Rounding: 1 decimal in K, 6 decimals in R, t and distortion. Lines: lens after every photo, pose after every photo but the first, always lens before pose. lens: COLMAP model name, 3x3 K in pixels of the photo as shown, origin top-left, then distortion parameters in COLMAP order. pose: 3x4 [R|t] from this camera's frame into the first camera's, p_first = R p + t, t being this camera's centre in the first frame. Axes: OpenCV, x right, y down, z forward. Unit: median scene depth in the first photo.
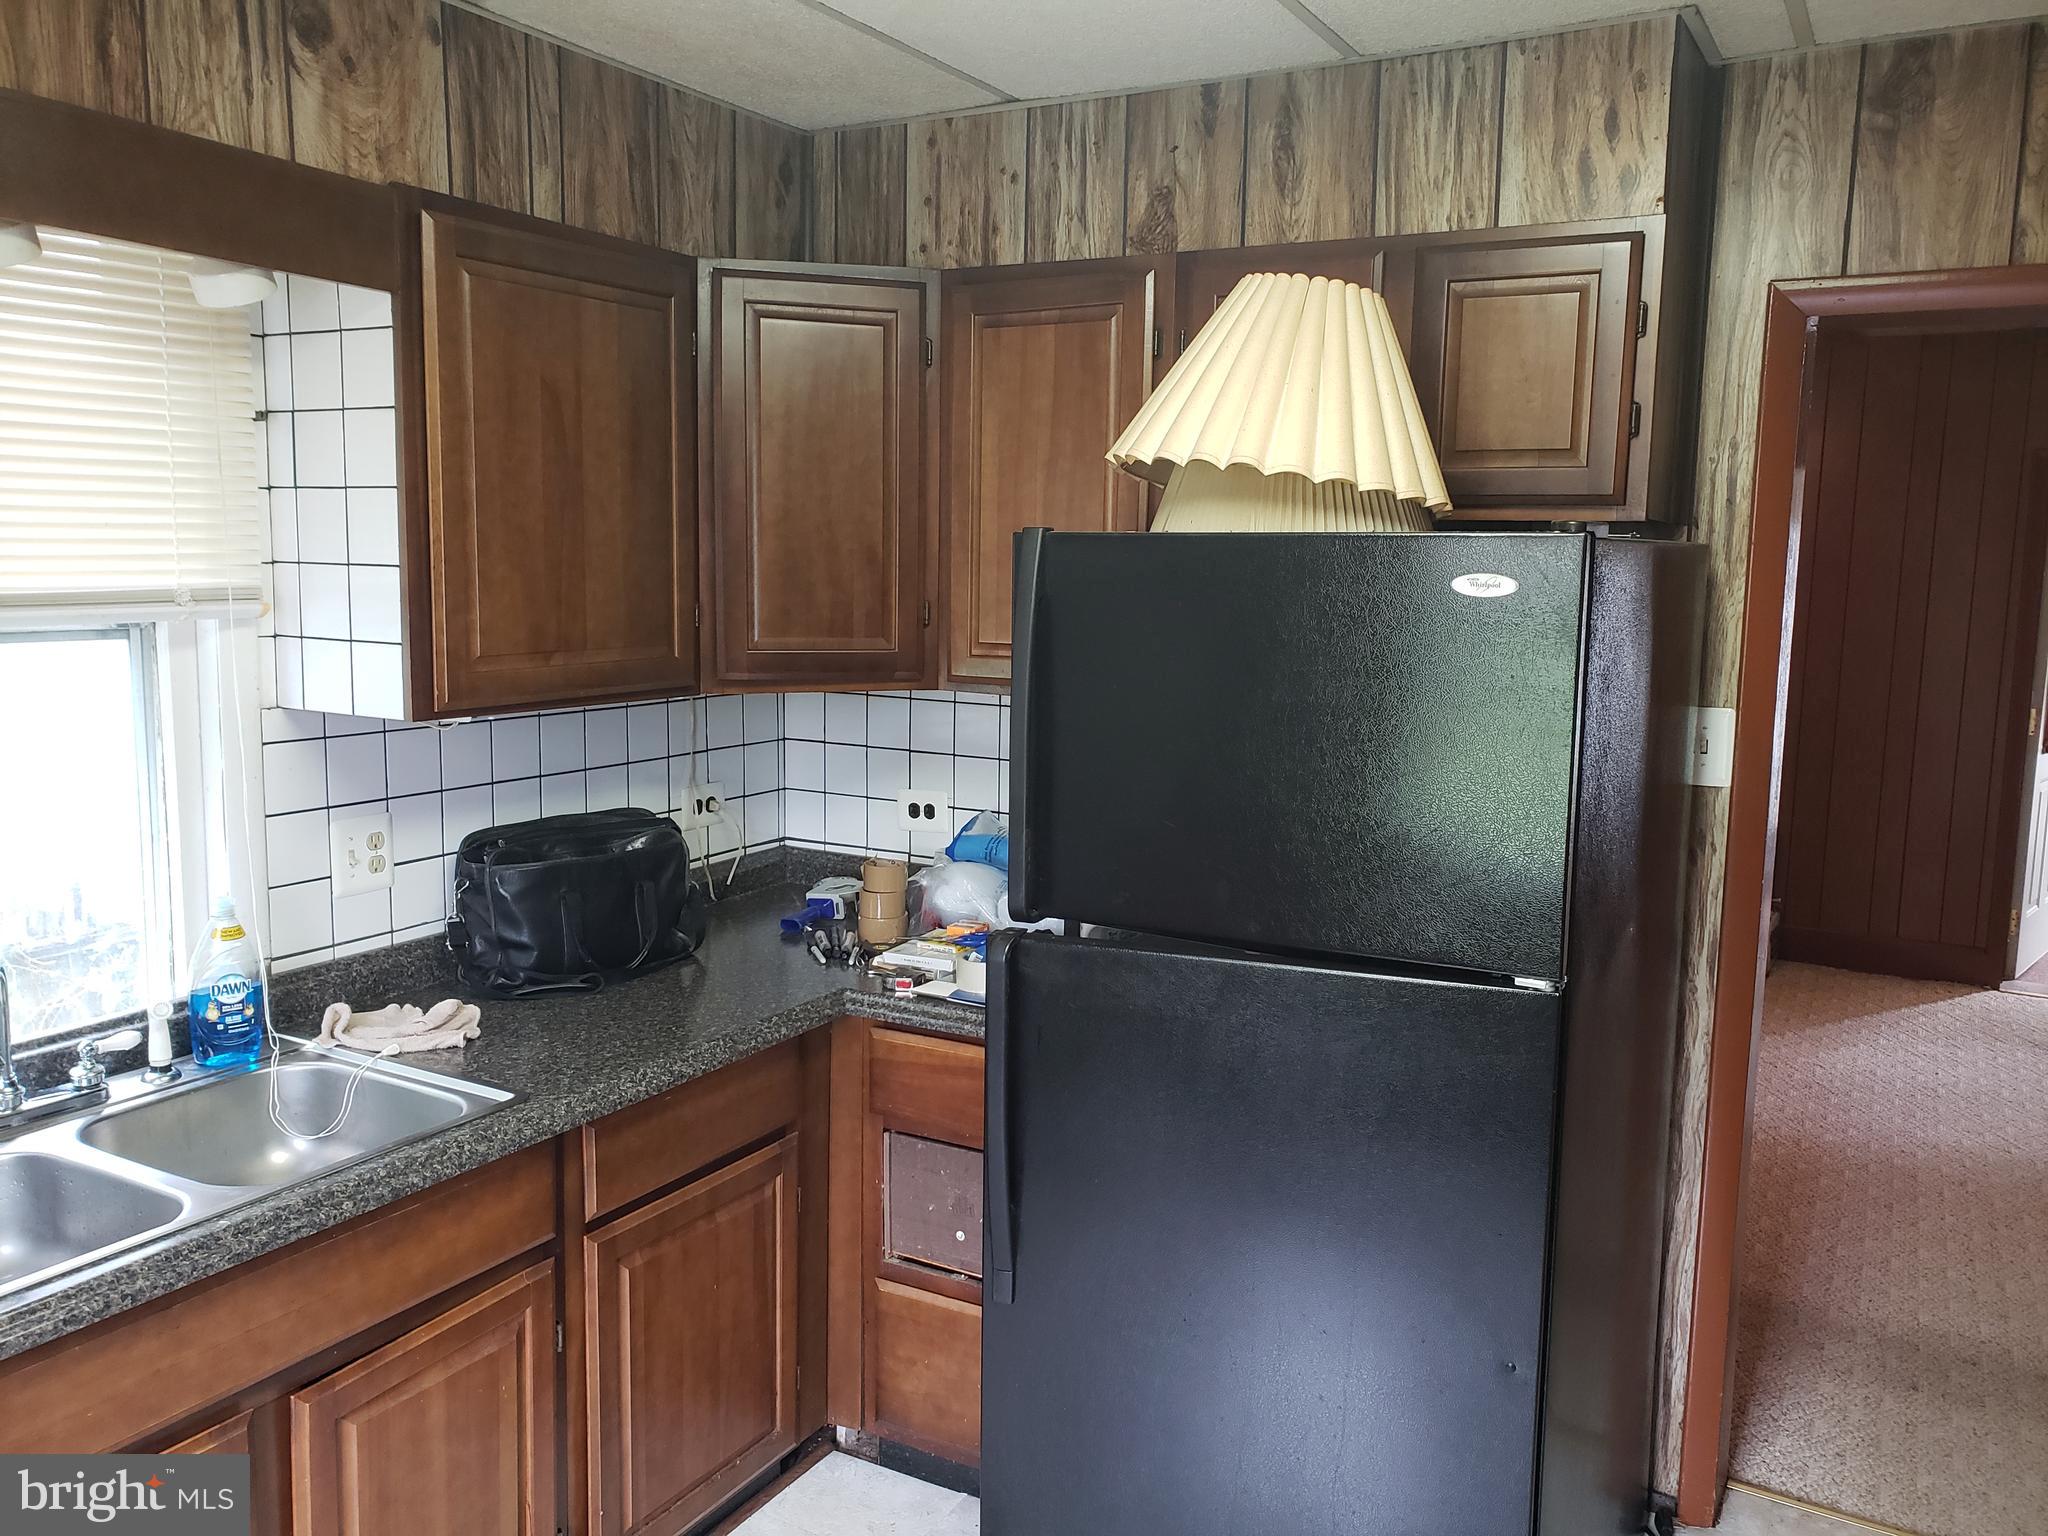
lens RADIAL K [[1653.2, 0, 1024.0], [0, 1653.2, 768.0], [0, 0, 1]] dist [0.005681, 0.000773]
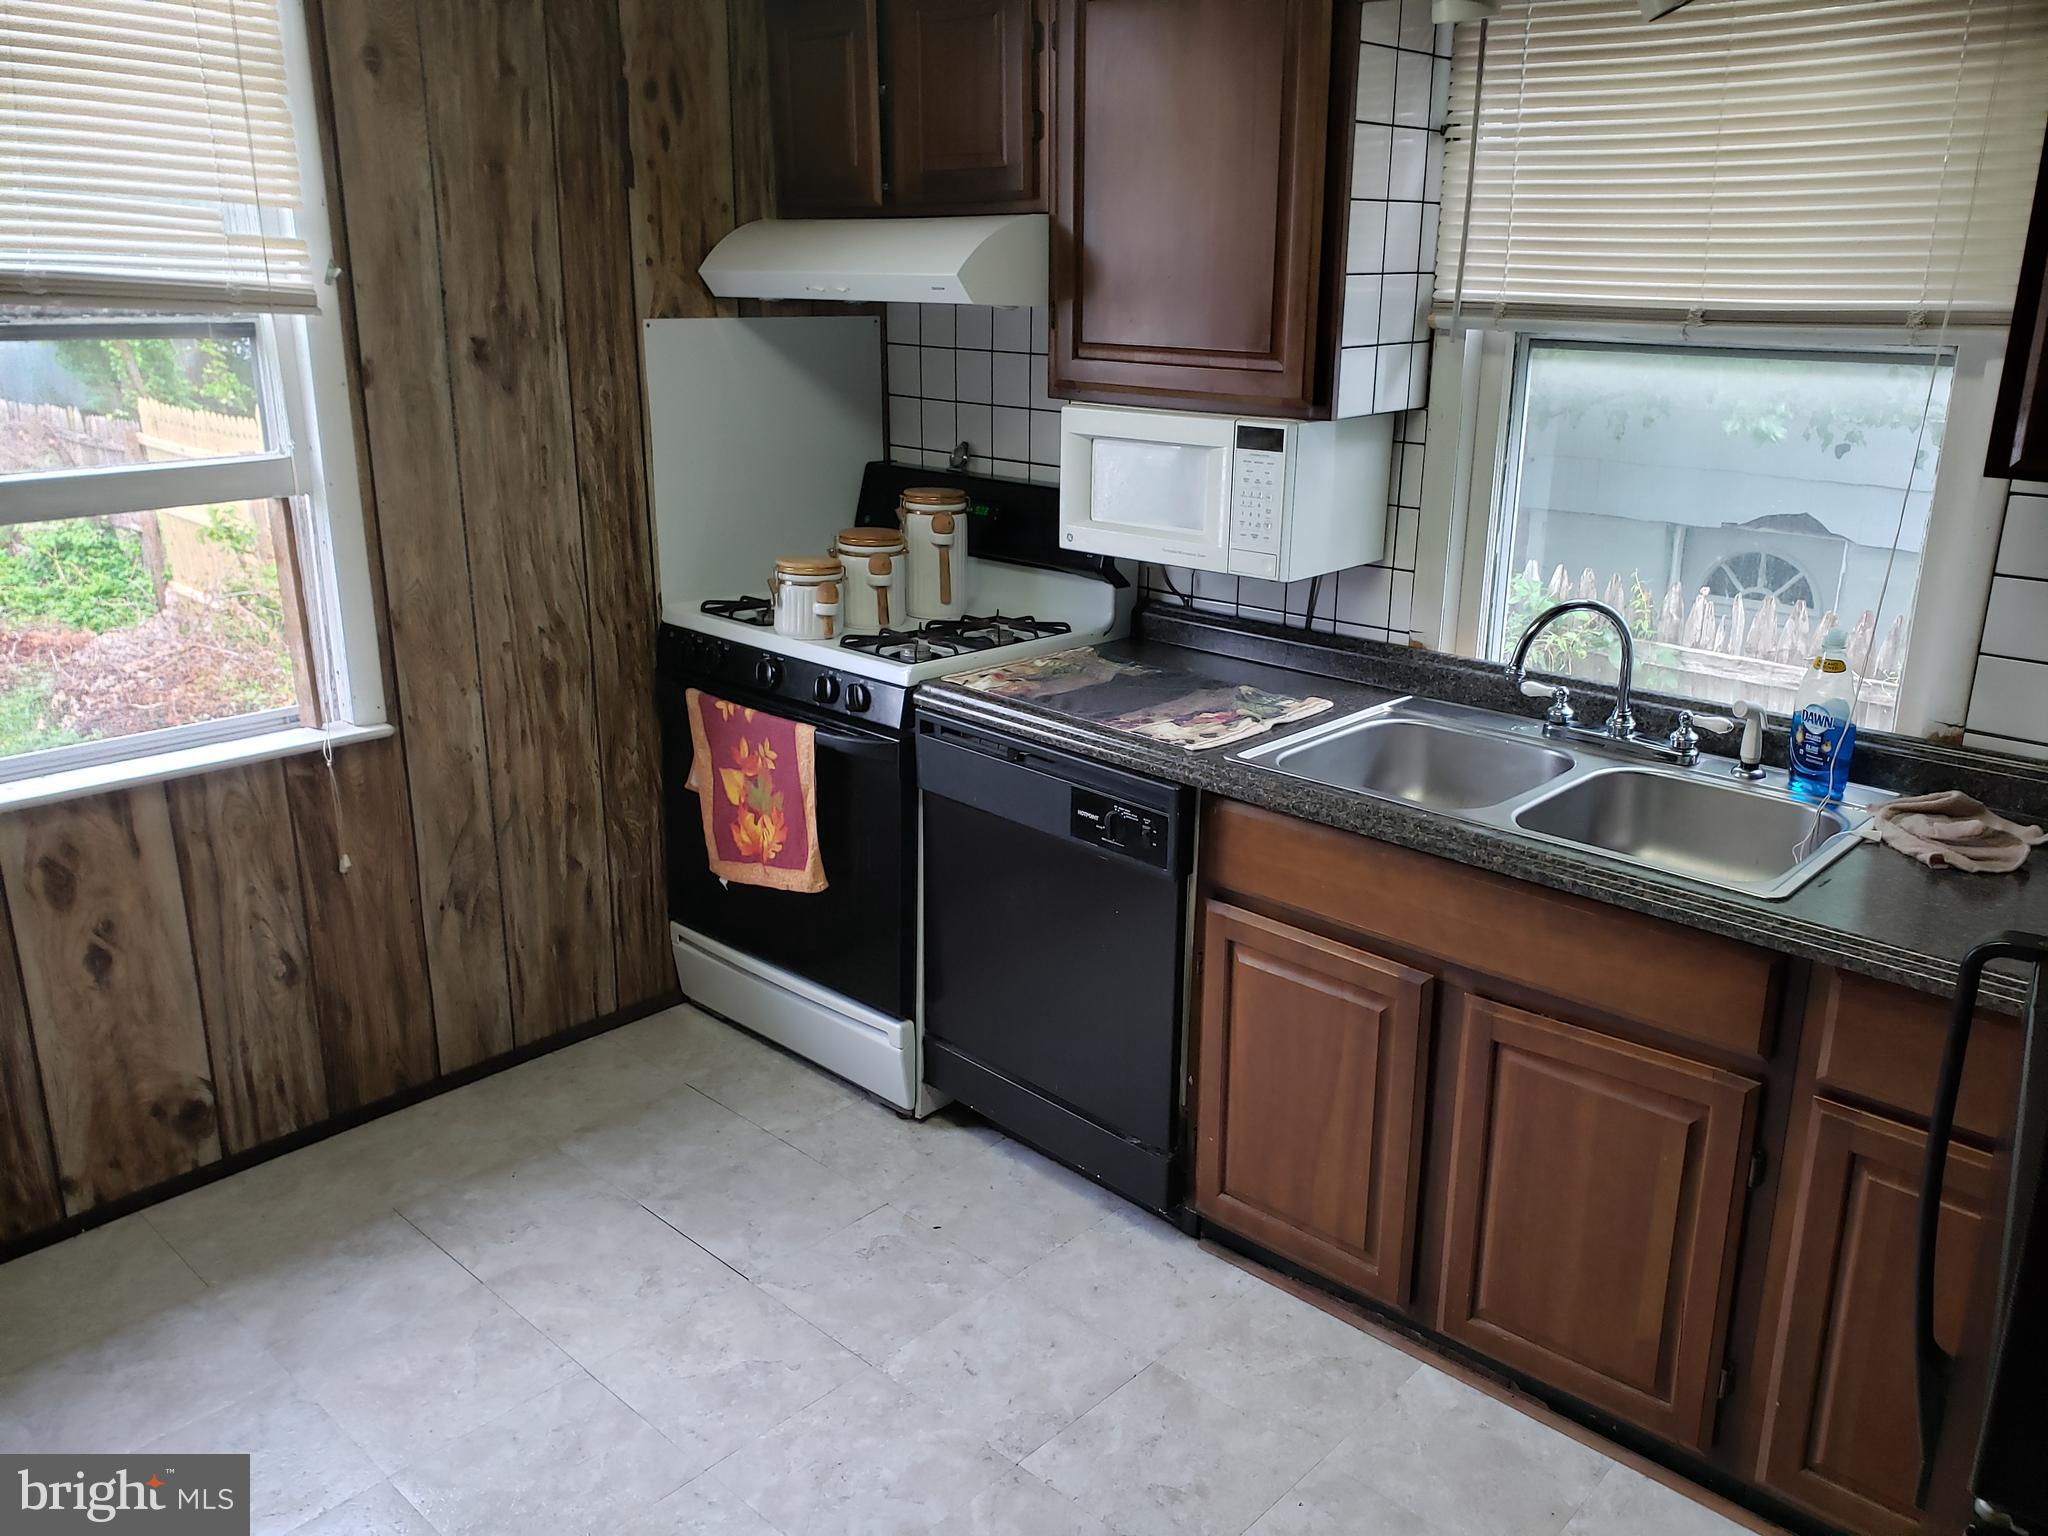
lens RADIAL K [[1653.2, 0, 1024.0], [0, 1653.2, 768.0], [0, 0, 1]] dist [0.005681, 0.000773]
pose [[-0.255330, 0.270905, -0.928126, 0.625261], [-0.137467, 0.940020, 0.312194, -0.092935], [0.957032, 0.207299, -0.202774, 0.789779]]
